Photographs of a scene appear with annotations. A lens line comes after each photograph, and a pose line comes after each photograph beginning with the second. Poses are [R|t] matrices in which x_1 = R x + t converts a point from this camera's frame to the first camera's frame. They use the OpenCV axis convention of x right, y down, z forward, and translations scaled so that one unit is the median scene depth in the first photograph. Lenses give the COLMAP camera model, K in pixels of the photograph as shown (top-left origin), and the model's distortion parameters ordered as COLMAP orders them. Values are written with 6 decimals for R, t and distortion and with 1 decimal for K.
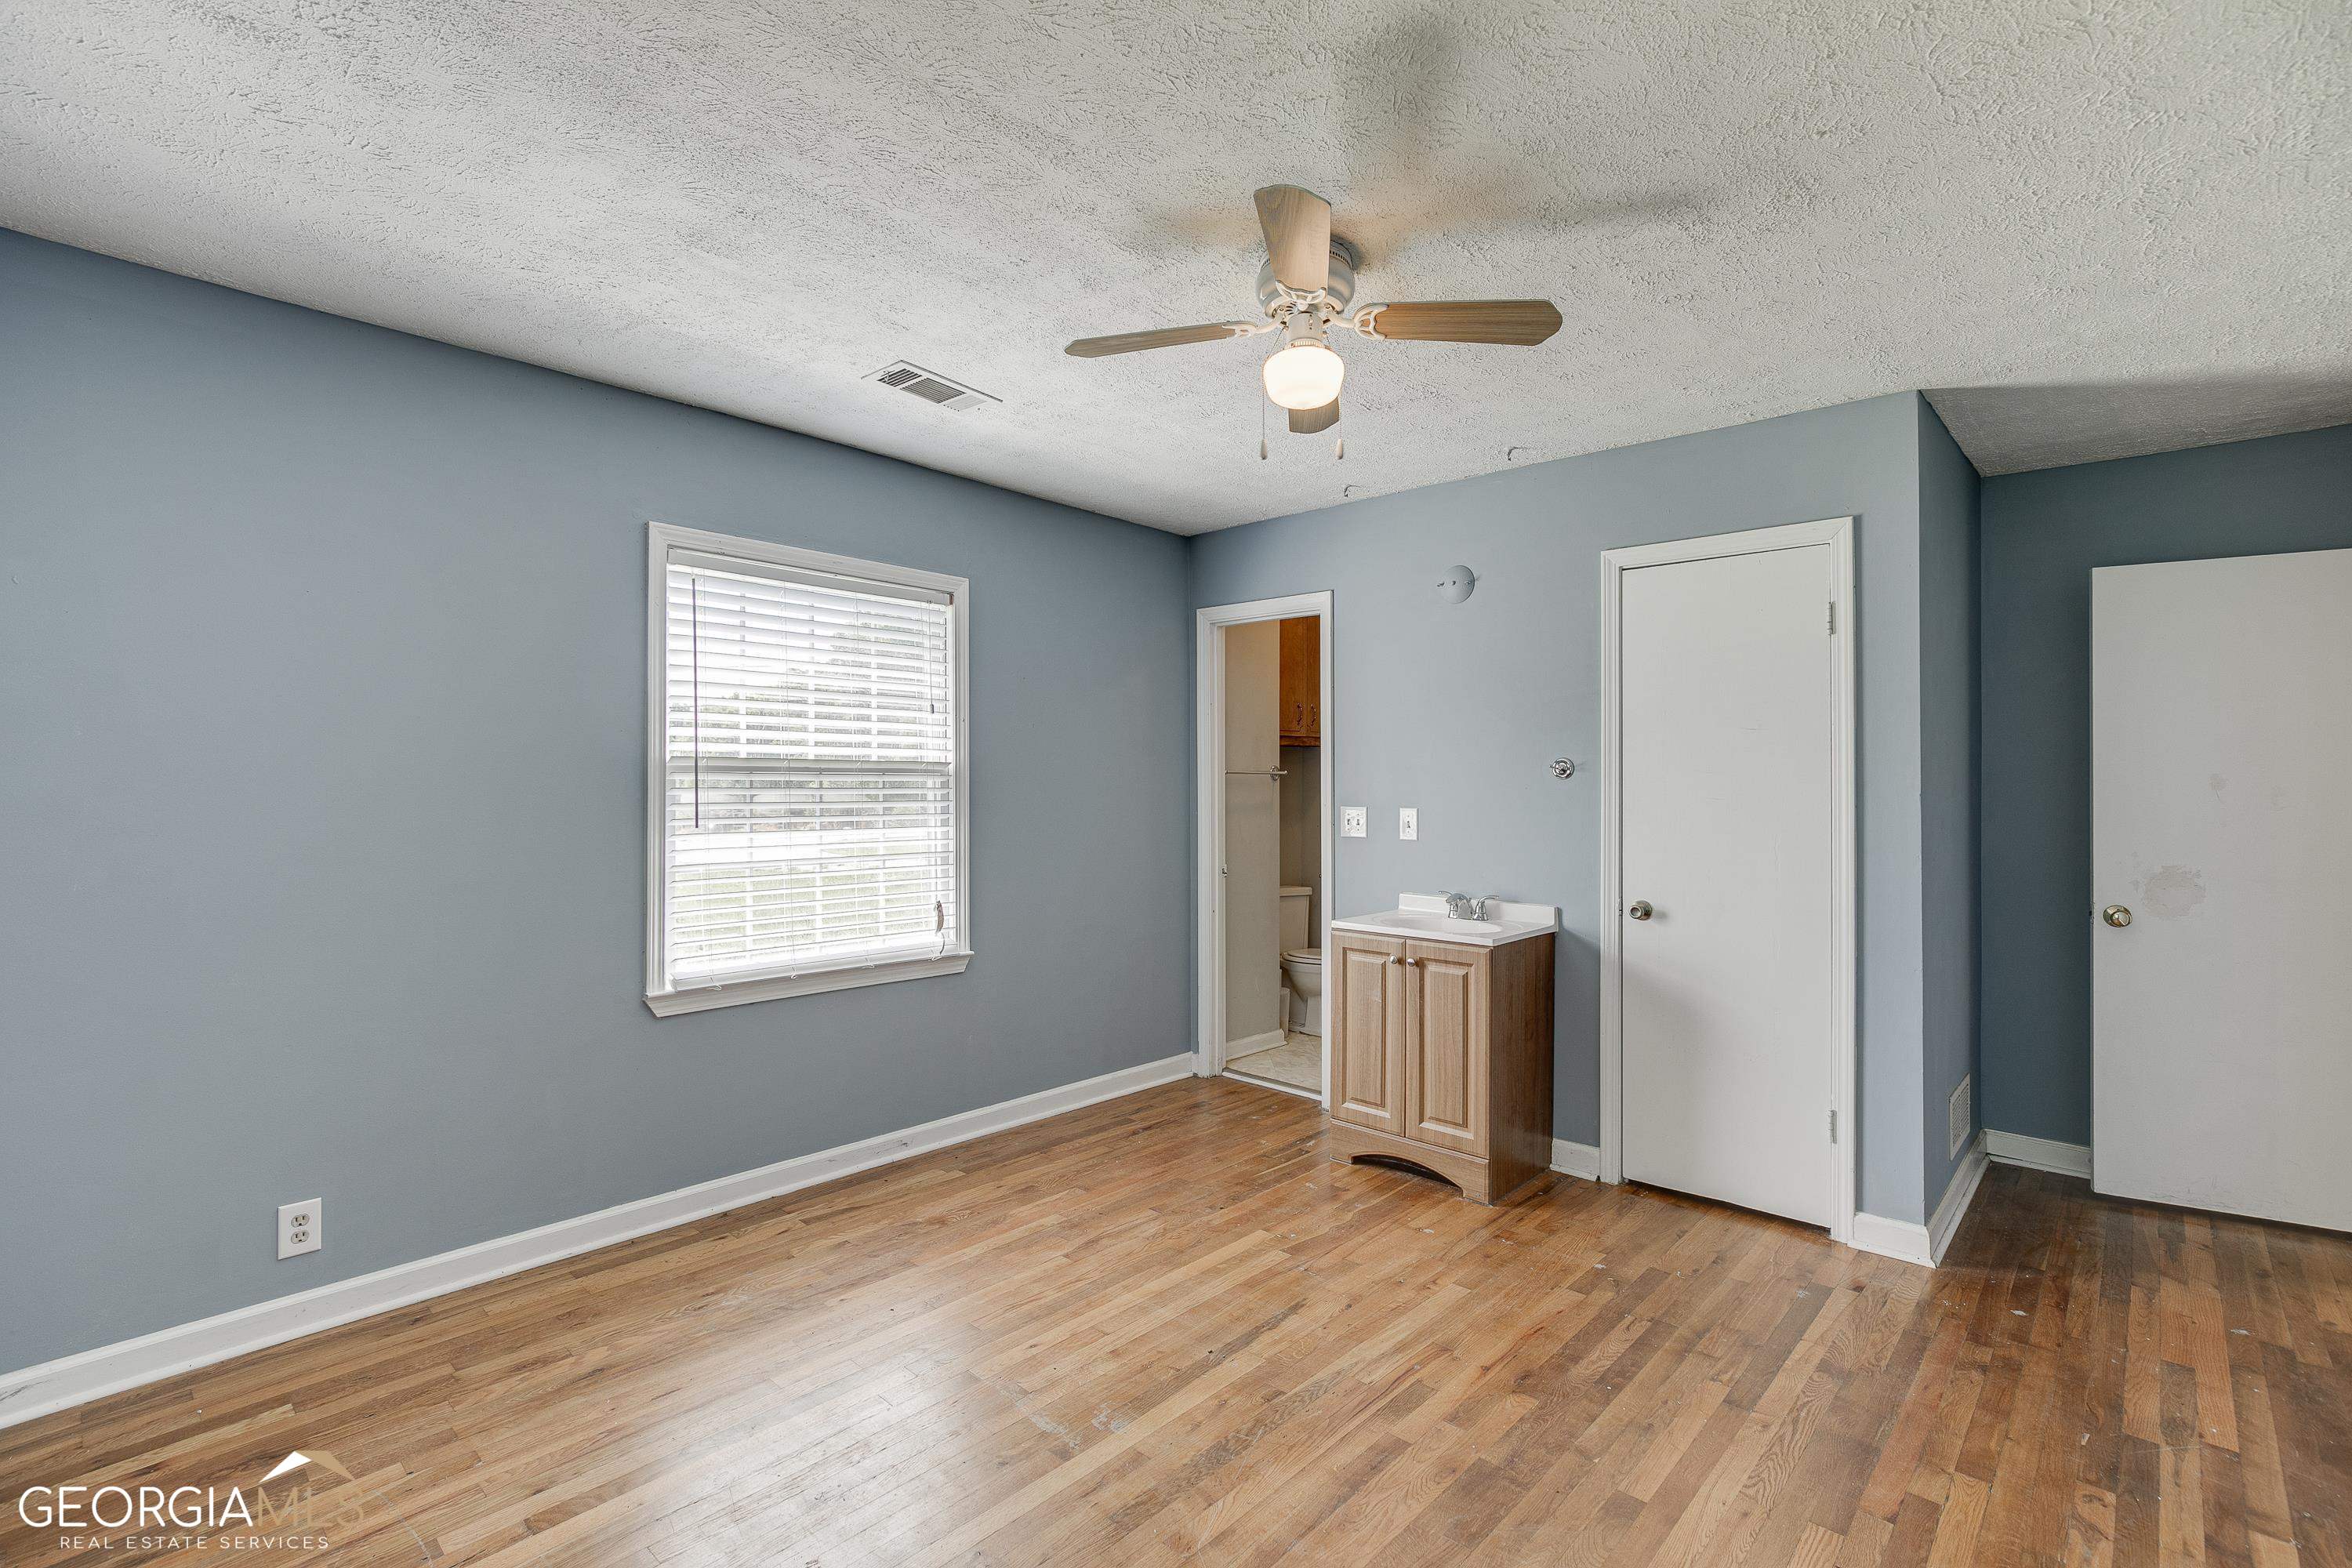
lens RADIAL K [[1062.3, 0, 1189.6], [0, 1062.3, 783.1], [0, 0, 1]] dist [-0.012307, 0.004081]
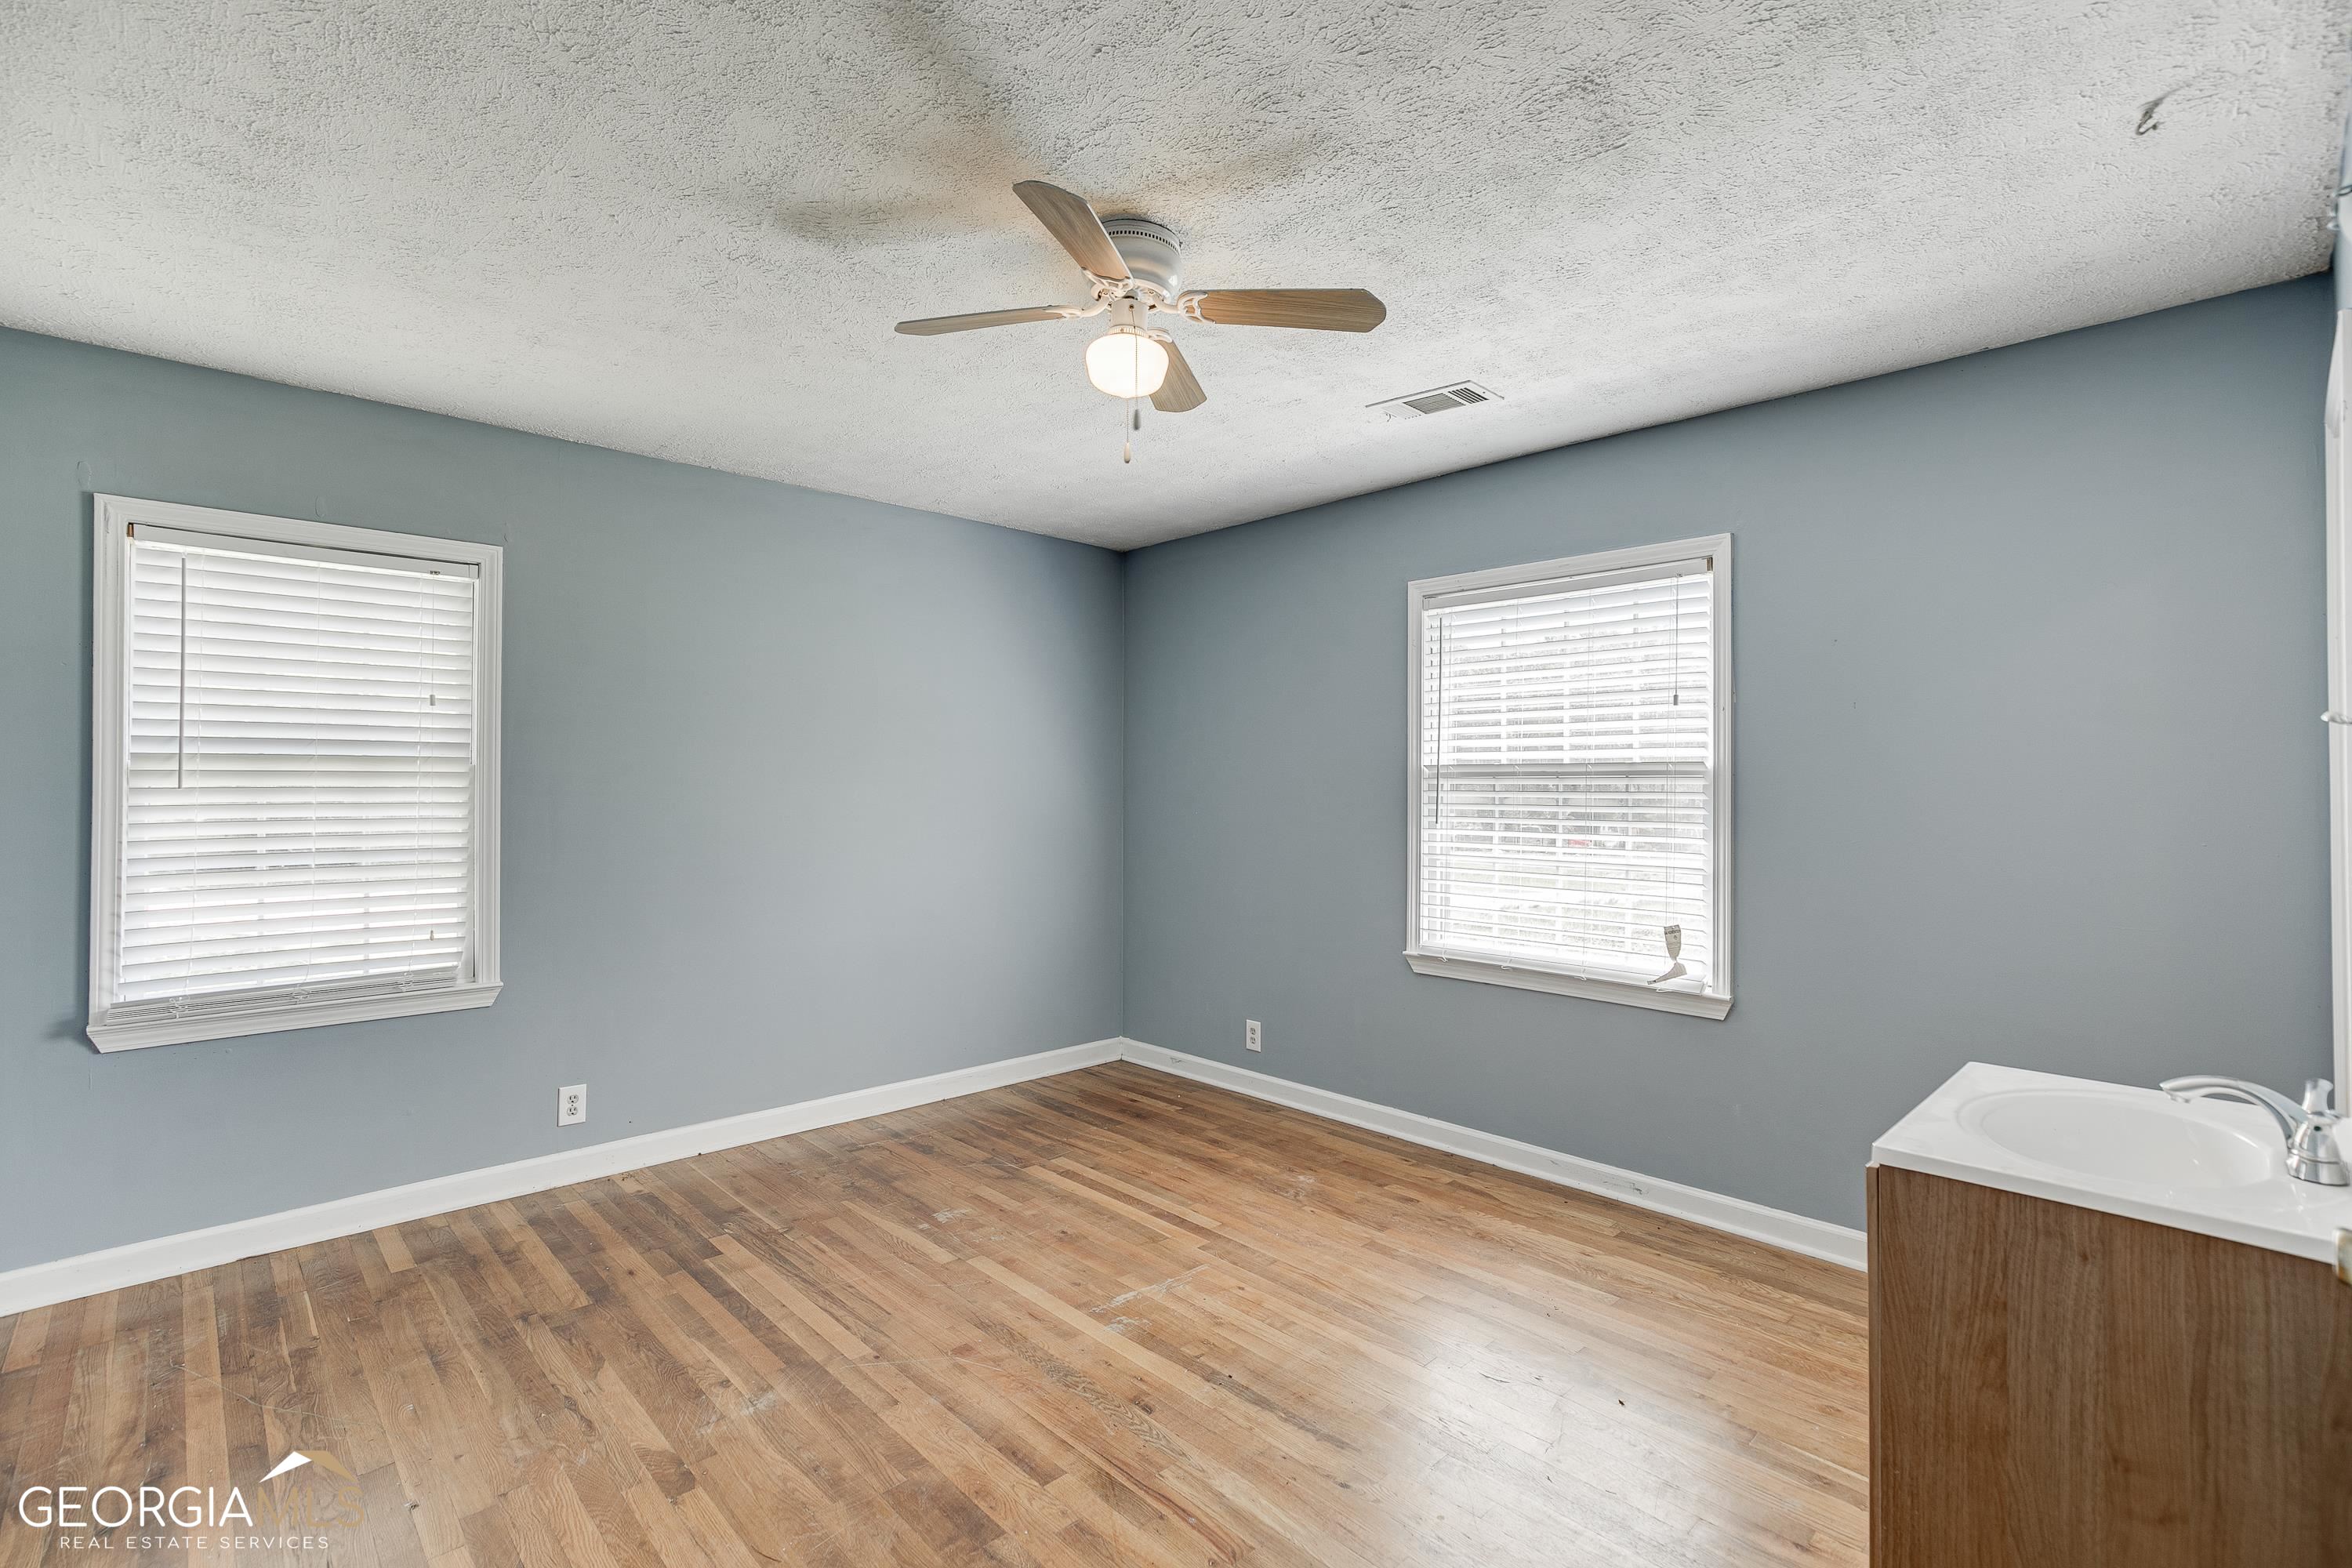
lens RADIAL K [[1062.3, 0, 1184.1], [0, 1062.3, 776.5], [0, 0, 1]] dist [-0.012307, 0.004081]
pose [[-0.067535, -0.013367, -0.997627, 0.780565], [-0.002333, 0.999910, -0.013240, 0.005015], [0.997714, 0.001433, -0.067560, 0.808280]]
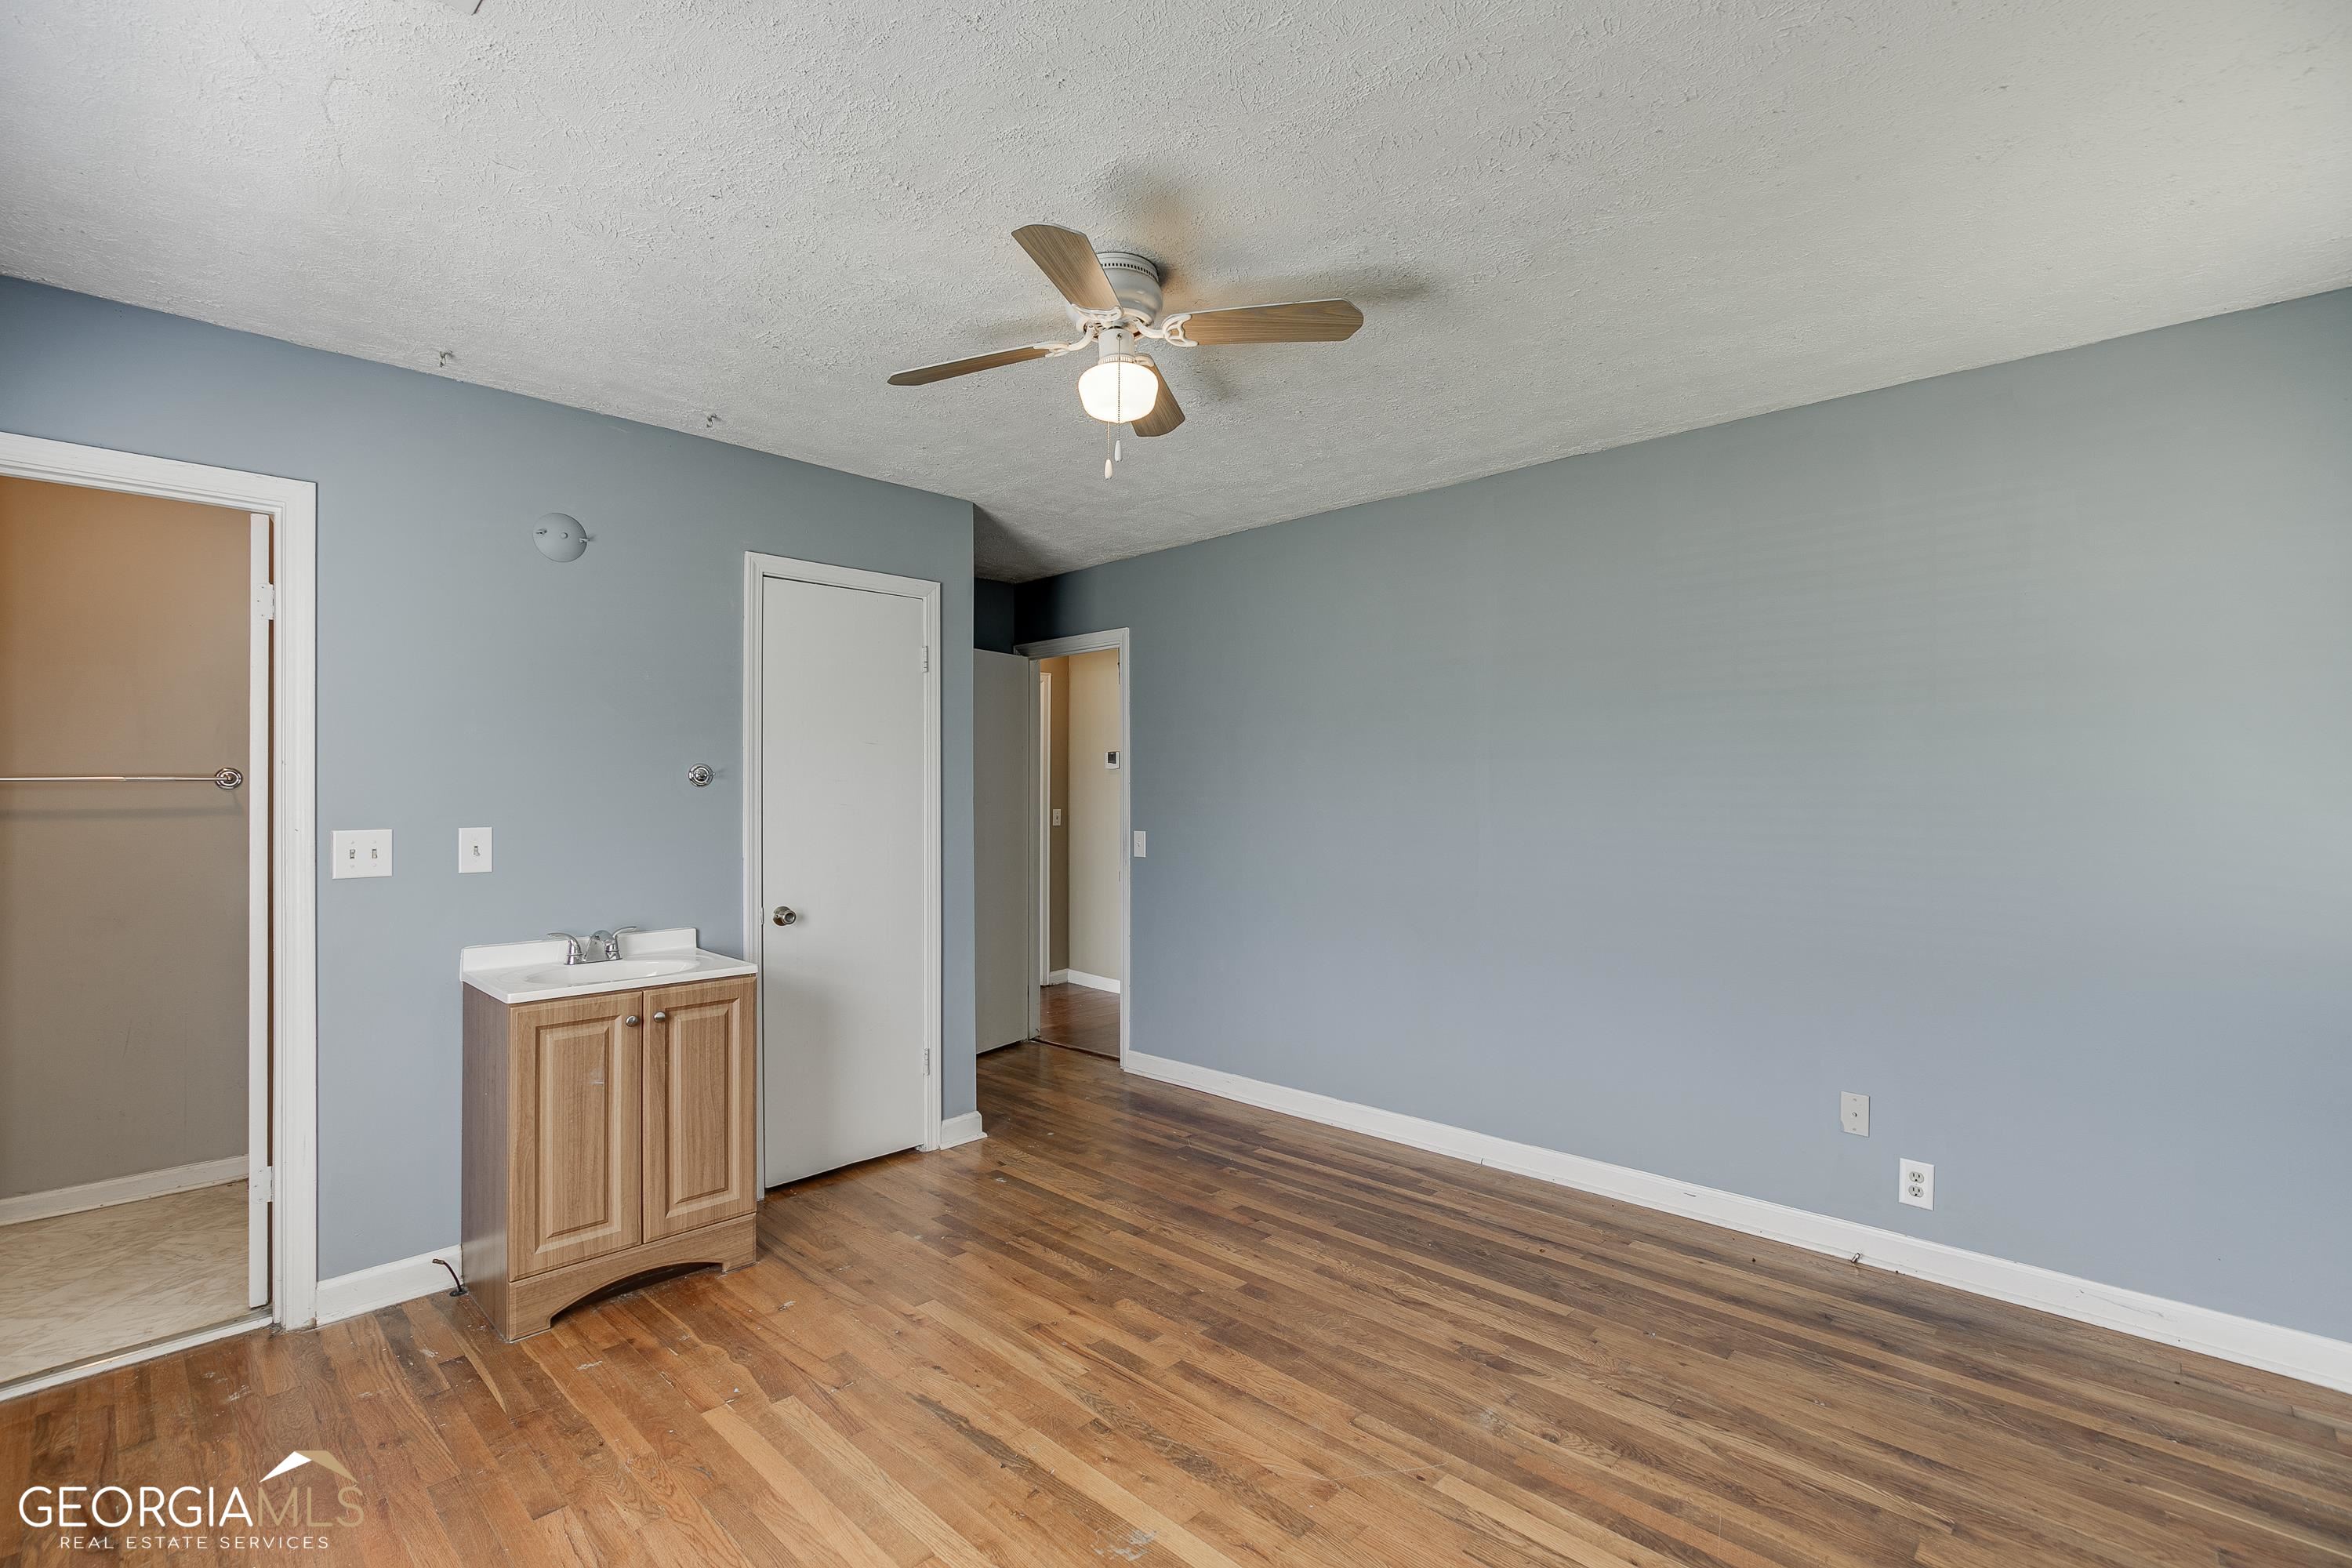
lens RADIAL K [[1062.3, 0, 1192.0], [0, 1062.3, 785.9], [0, 0, 1]] dist [-0.012307, 0.004081]
pose [[0.017659, -0.002696, 0.999840, -0.650624], [0.001850, 0.999995, 0.002664, -0.007492], [-0.999842, 0.001803, 0.017664, 0.658480]]
